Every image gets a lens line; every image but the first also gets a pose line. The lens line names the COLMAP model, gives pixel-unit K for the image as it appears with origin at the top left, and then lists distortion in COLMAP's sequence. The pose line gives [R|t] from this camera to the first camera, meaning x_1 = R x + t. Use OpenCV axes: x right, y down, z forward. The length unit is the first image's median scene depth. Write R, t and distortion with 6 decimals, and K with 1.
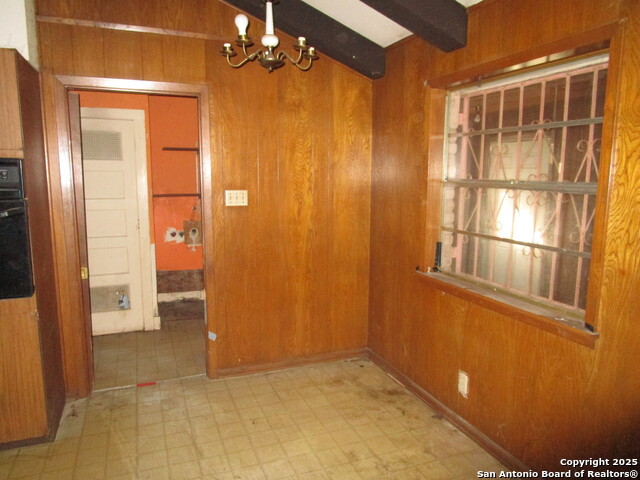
lens RADIAL K [[461.1, 0, 322.5], [0, 461.1, 239.0], [0, 0, 1]] dist [-0.013016, 0.001181]
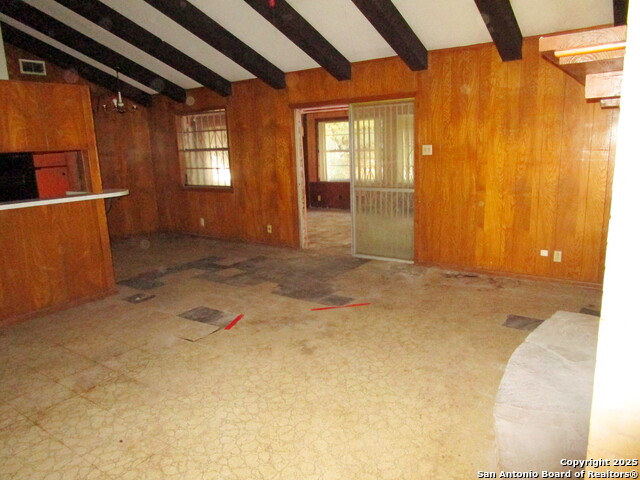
lens RADIAL K [[461.1, 0, 318.6], [0, 461.1, 236.5], [0, 0, 1]] dist [-0.013016, 0.001181]
pose [[0.836204, -0.152763, 0.526712, -0.492144], [0.117567, 0.988026, 0.099912, 0.168515], [-0.535669, -0.021623, 0.844151, -1.448968]]
